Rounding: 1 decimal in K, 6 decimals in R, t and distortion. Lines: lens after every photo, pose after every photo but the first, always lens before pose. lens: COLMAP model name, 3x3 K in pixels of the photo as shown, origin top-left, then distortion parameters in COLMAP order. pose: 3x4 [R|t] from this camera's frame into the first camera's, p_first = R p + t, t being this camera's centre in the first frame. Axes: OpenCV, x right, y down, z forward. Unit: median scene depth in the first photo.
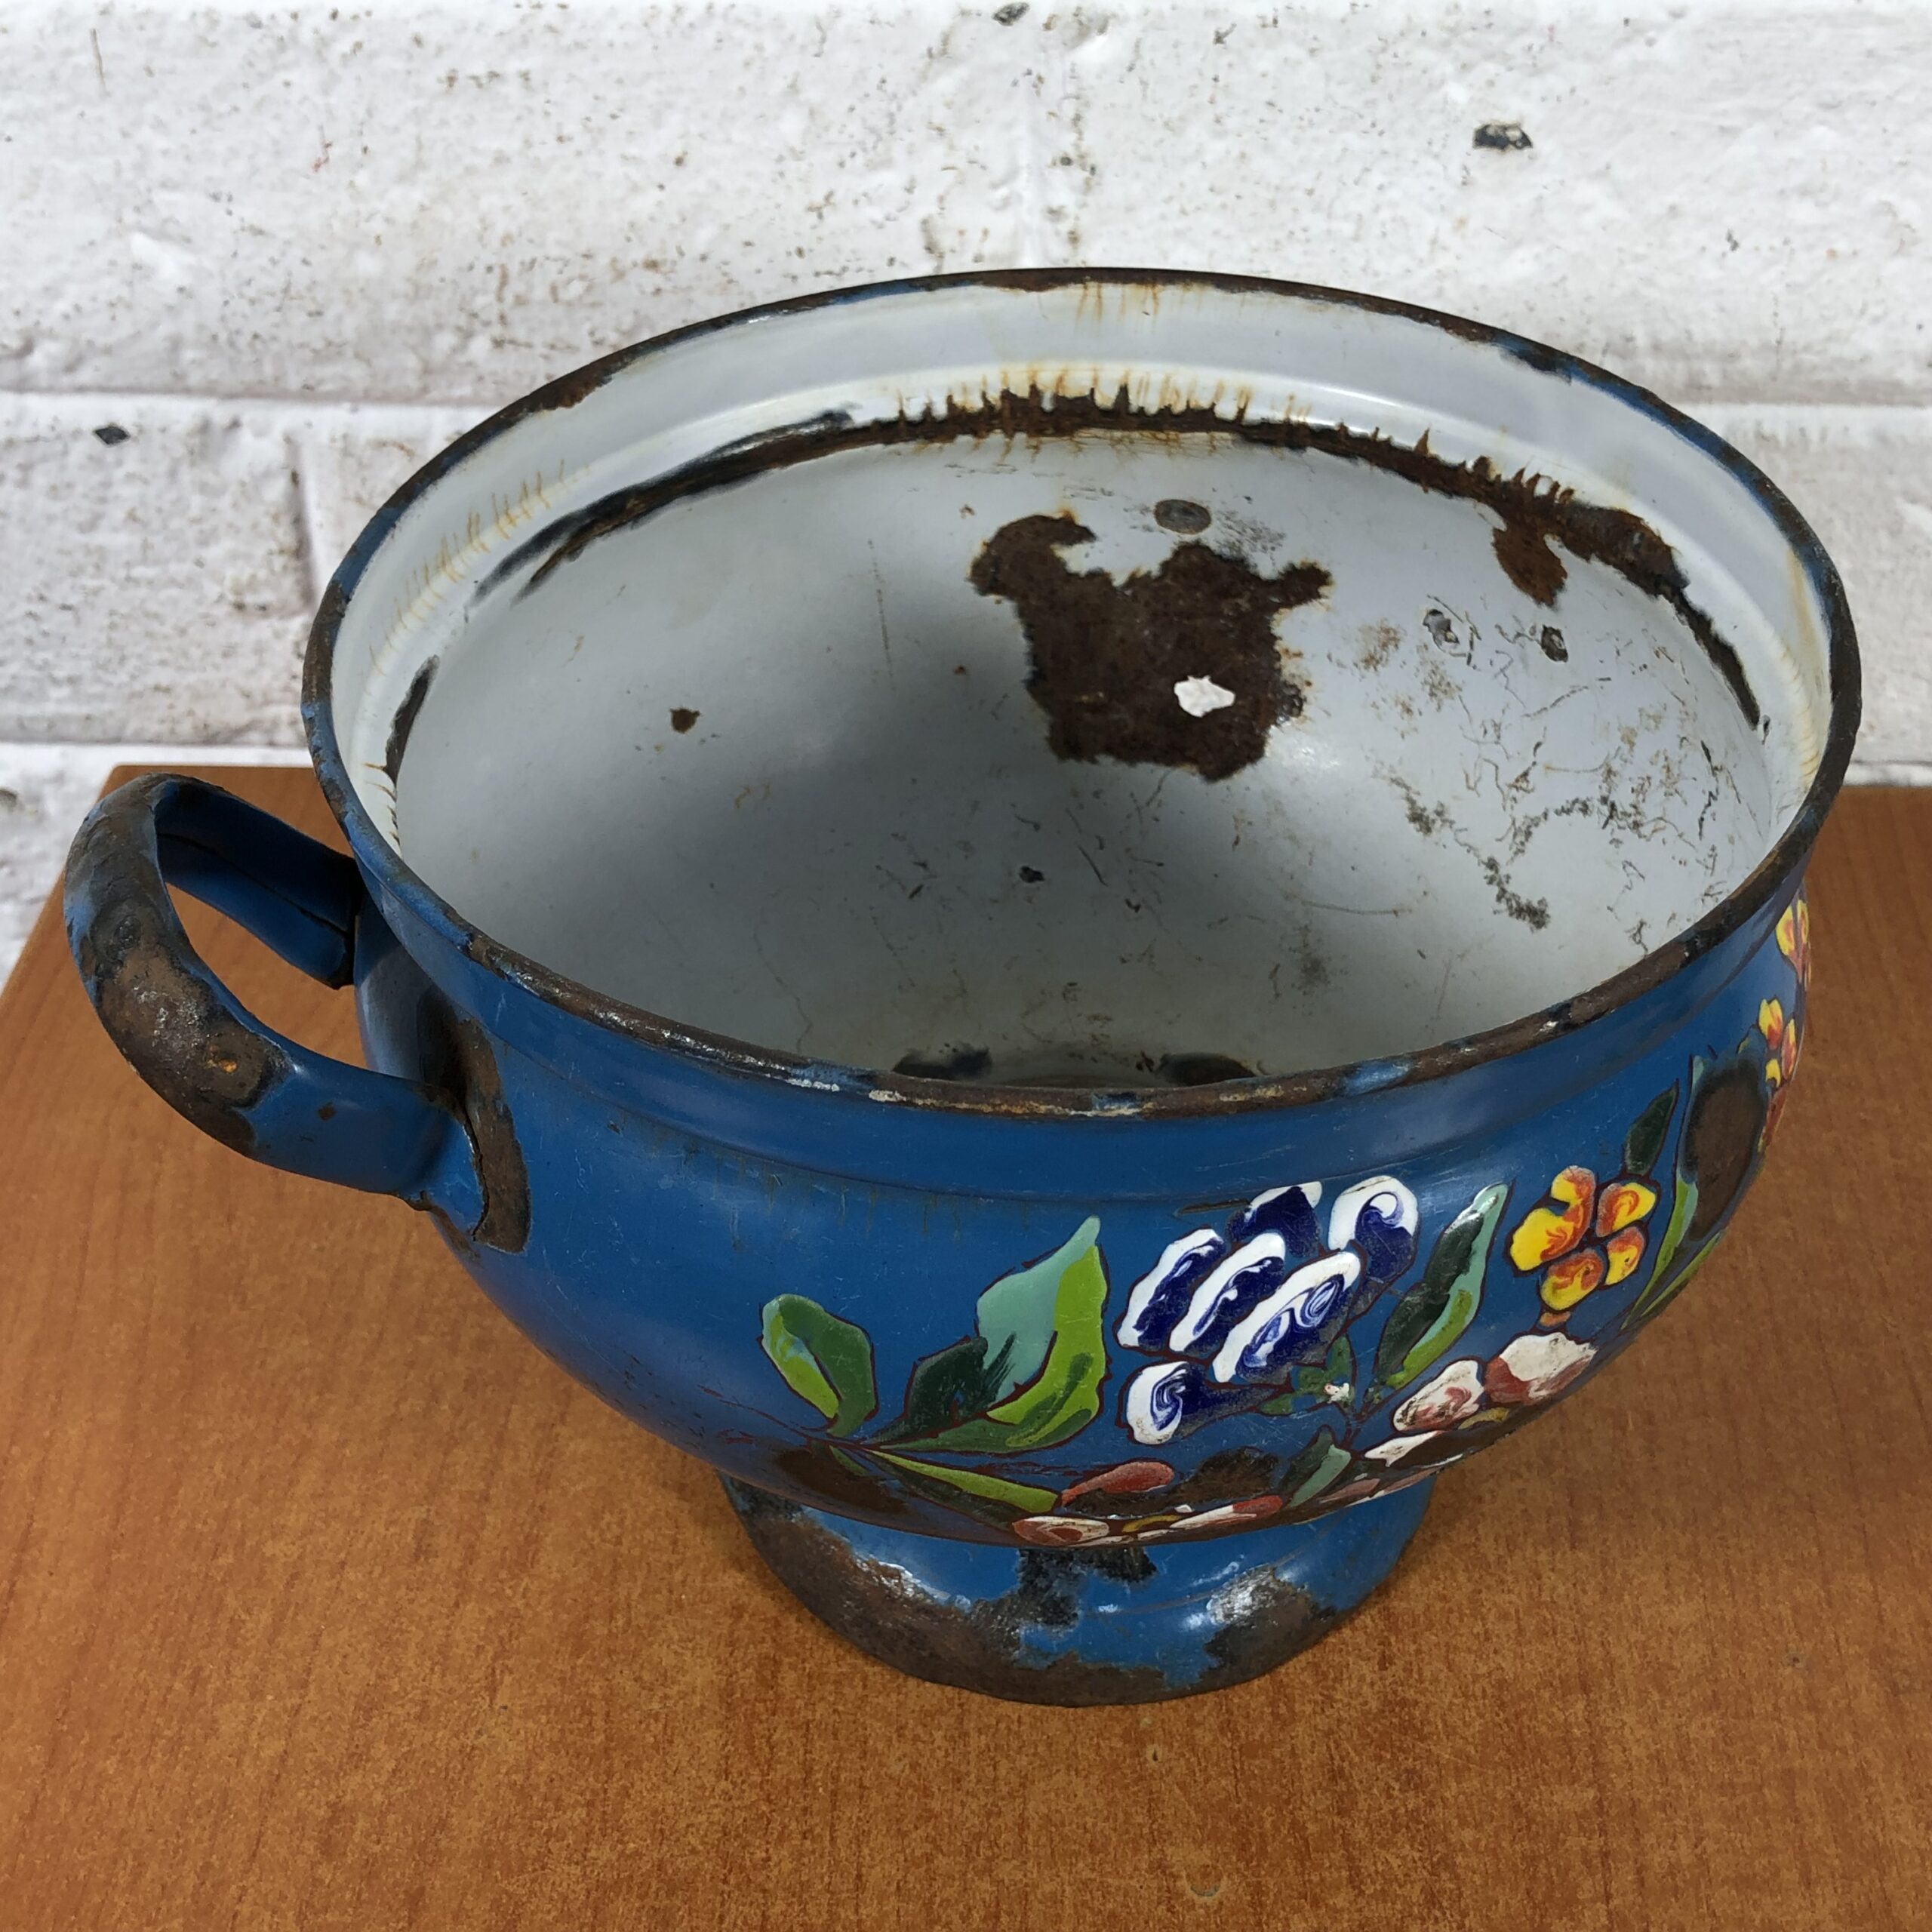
lens RADIAL K [[2596.6, 0, 966.4], [0, 2596.6, 959.5], [0, 0, 1]] dist [0.073828, -0.293929]
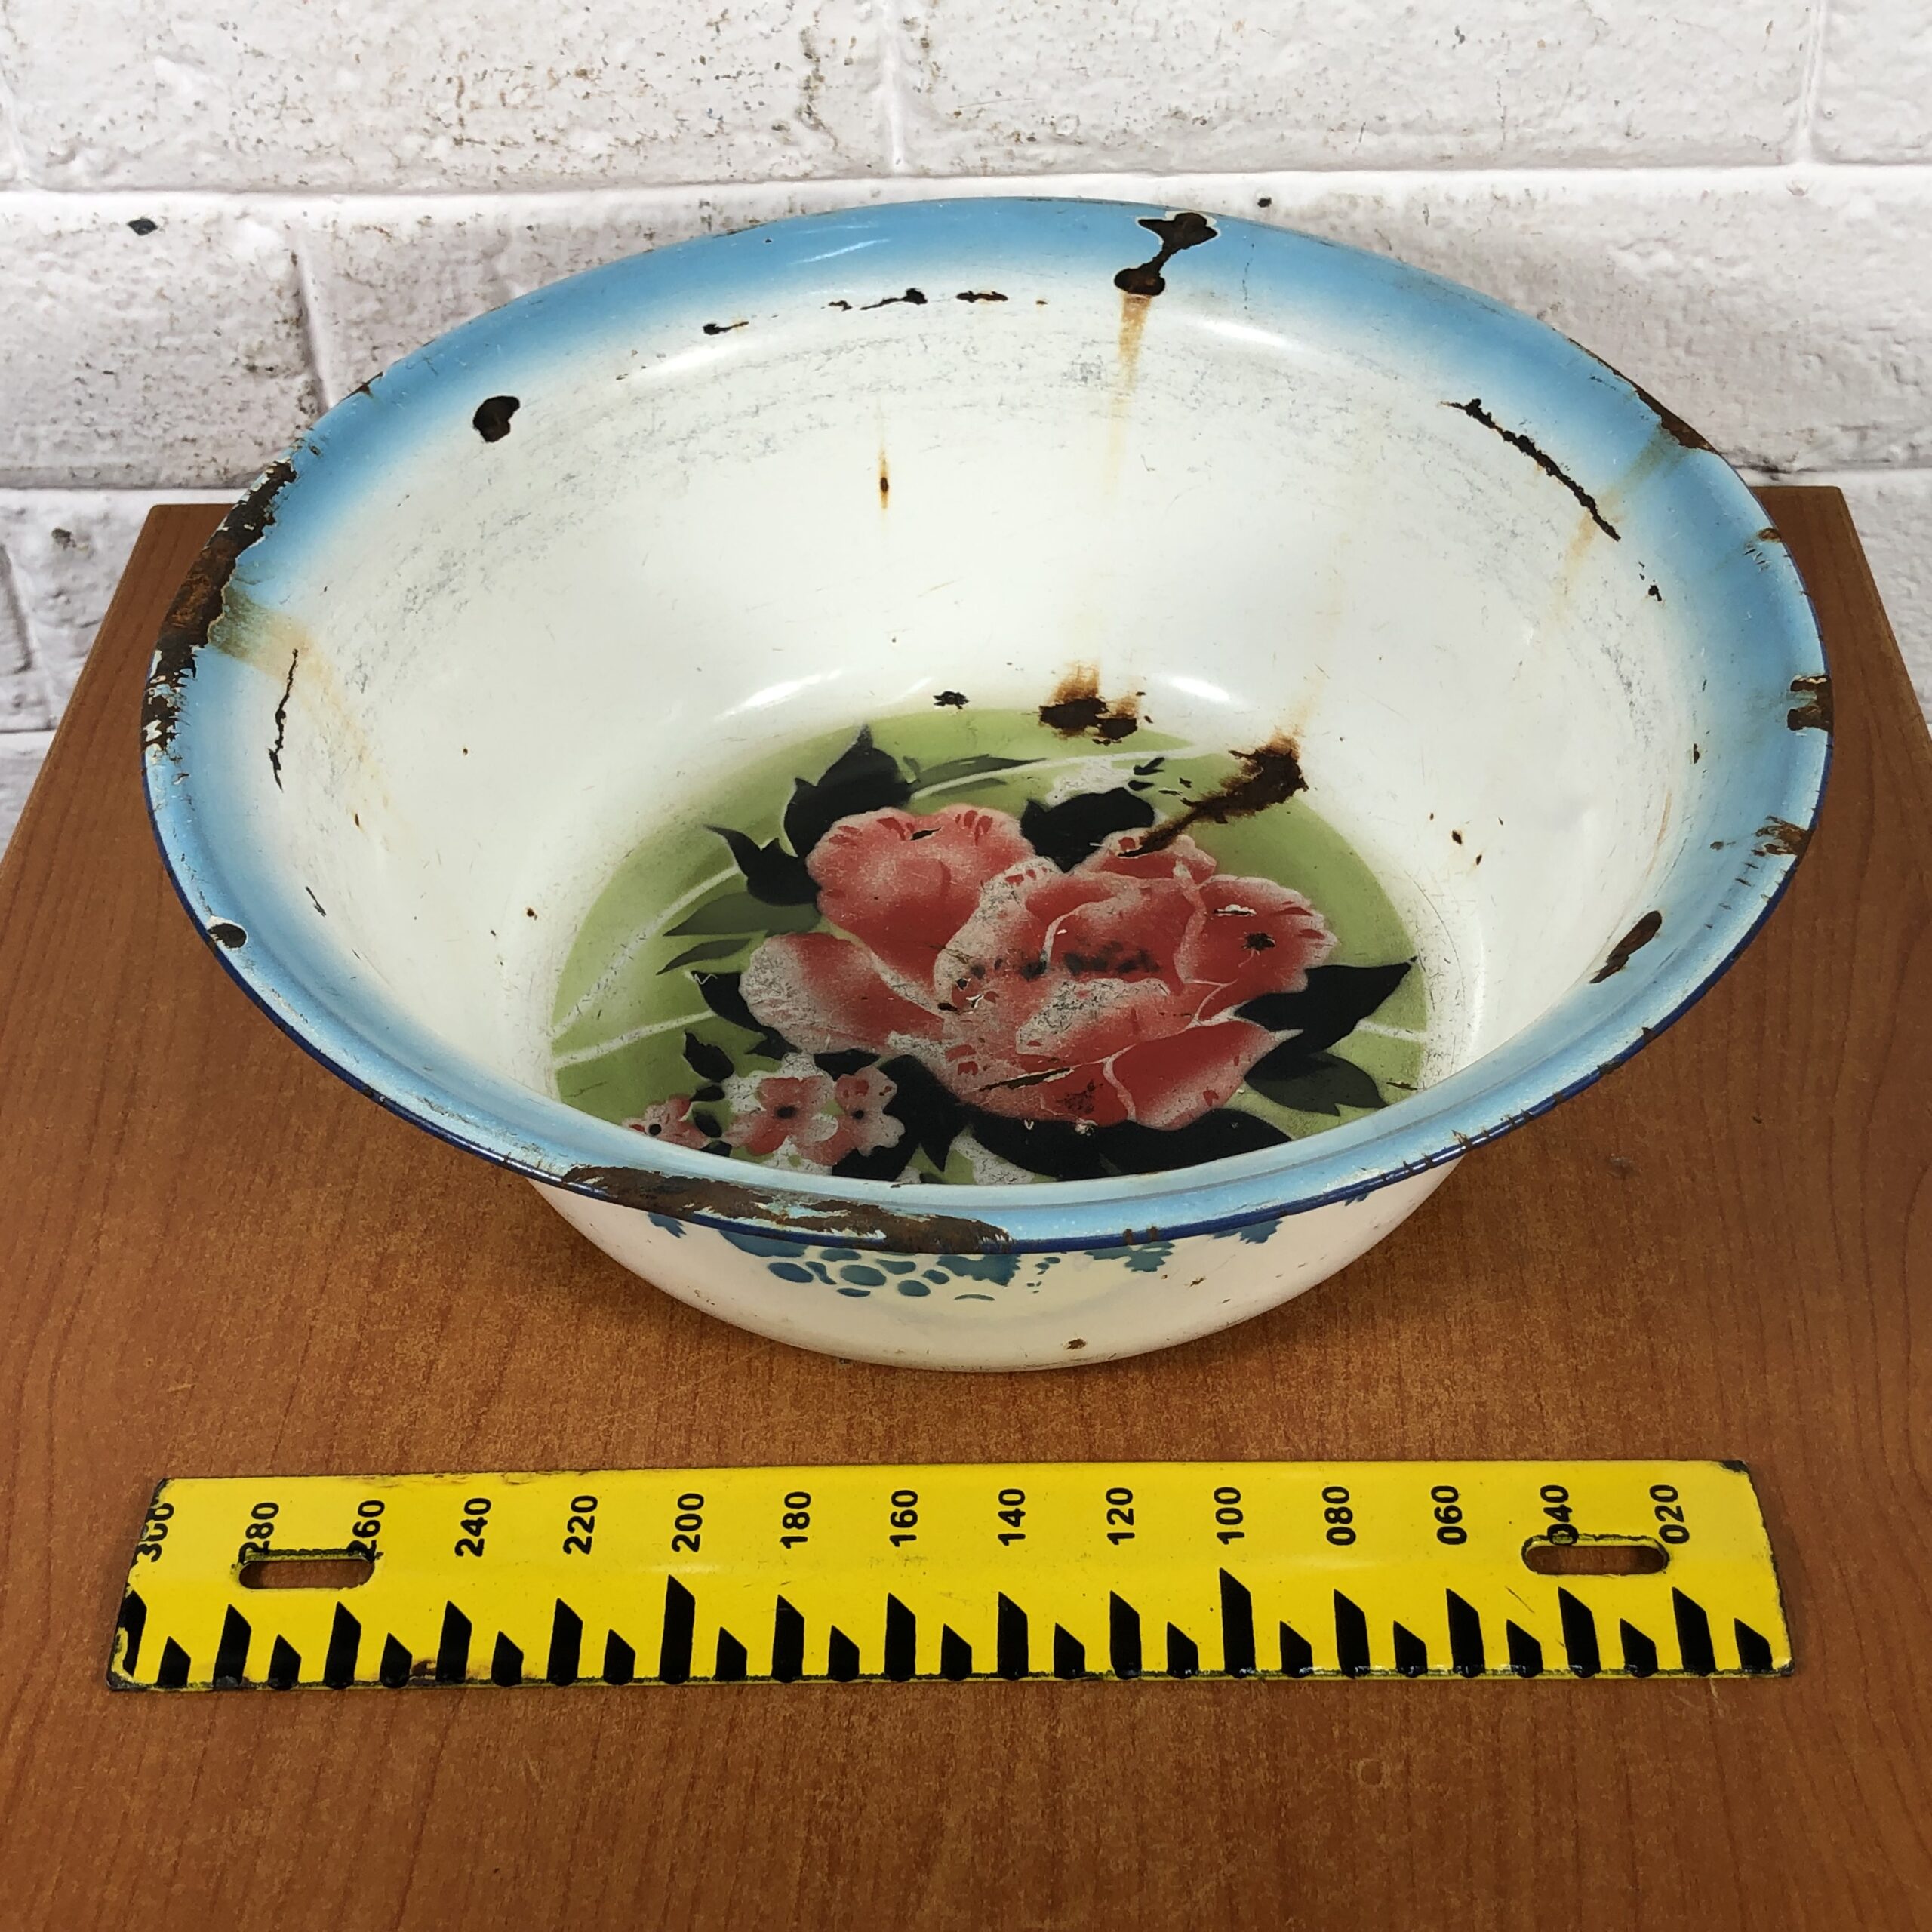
lens RADIAL K [[2550.0, 0, 953.3], [0, 2550.0, 940.9], [0, 0, 1]] dist [0.142191, -0.521283]
pose [[0.999692, -0.024072, 0.006099, 0.046645], [0.023559, 0.997014, 0.073538, 0.069786], [-0.007851, -0.073372, 0.997274, -0.301643]]
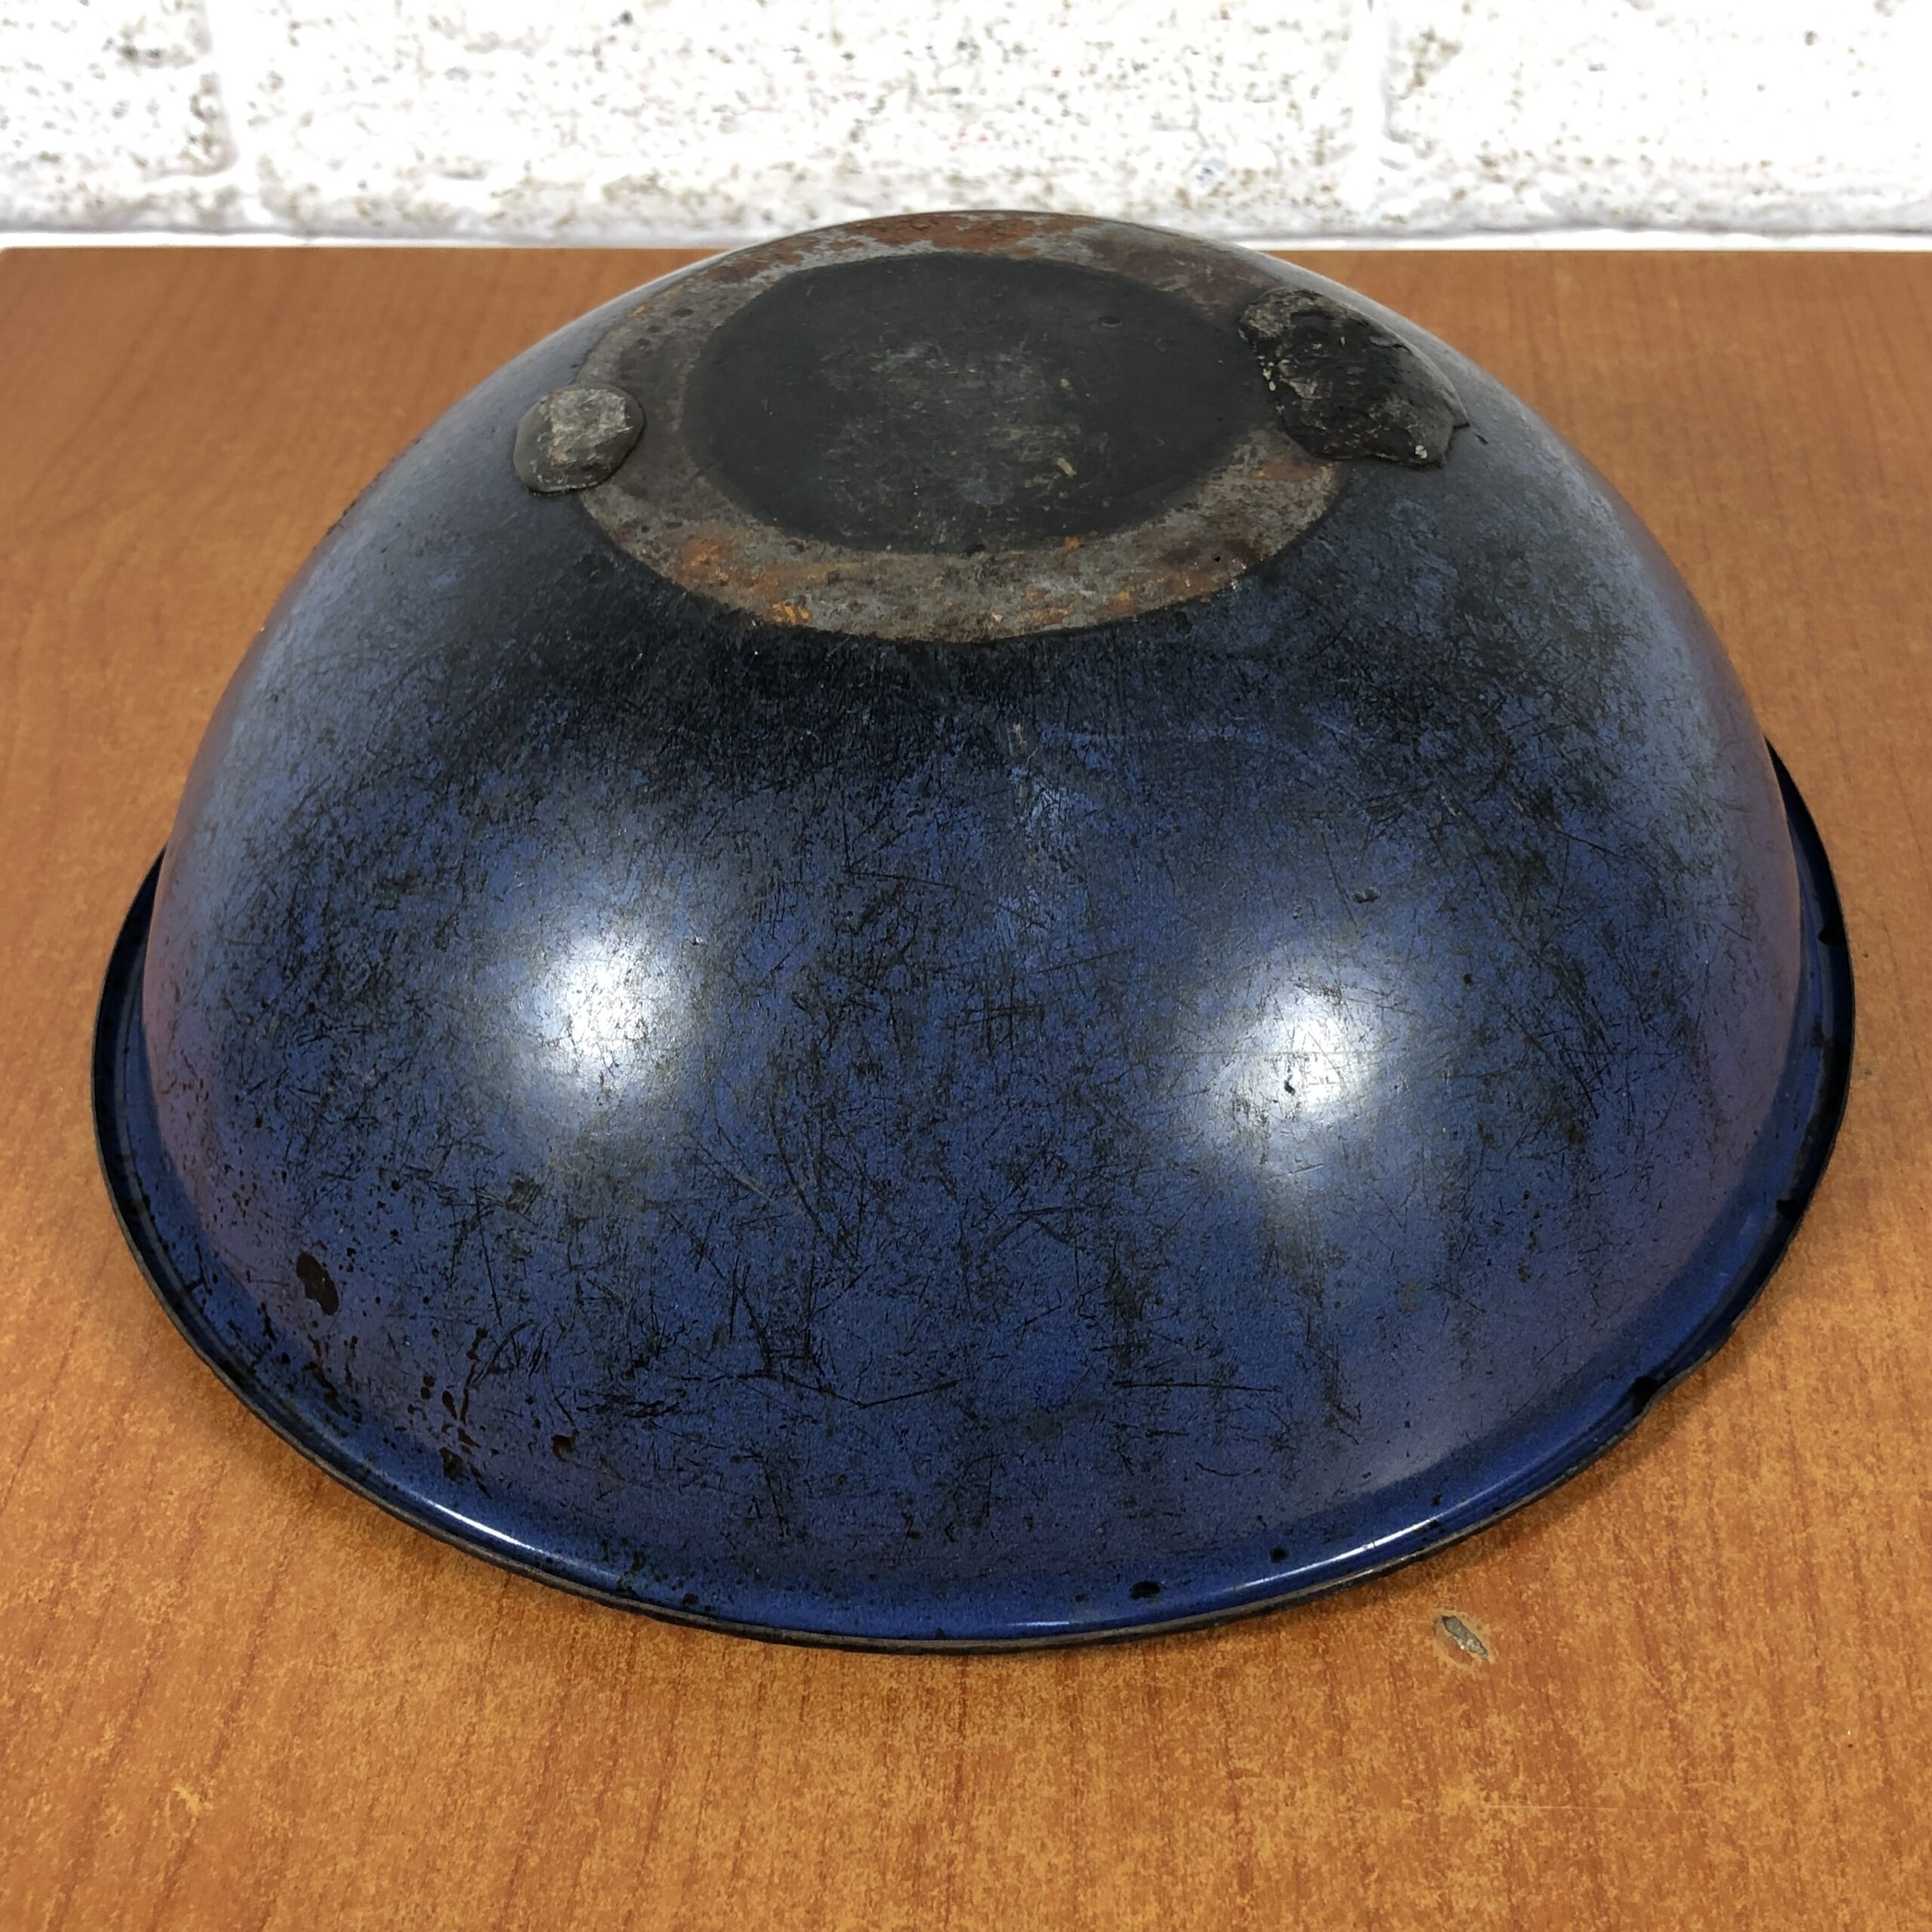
lens RADIAL K [[2596.6, 0, 966.4], [0, 2596.6, 959.5], [0, 0, 1]] dist [0.073828, -0.293929]
pose [[0.999968, -0.002009, -0.007745, 0.023024], [0.002437, 0.998441, 0.055755, 0.181013], [0.007621, -0.055772, 0.998414, 0.127167]]
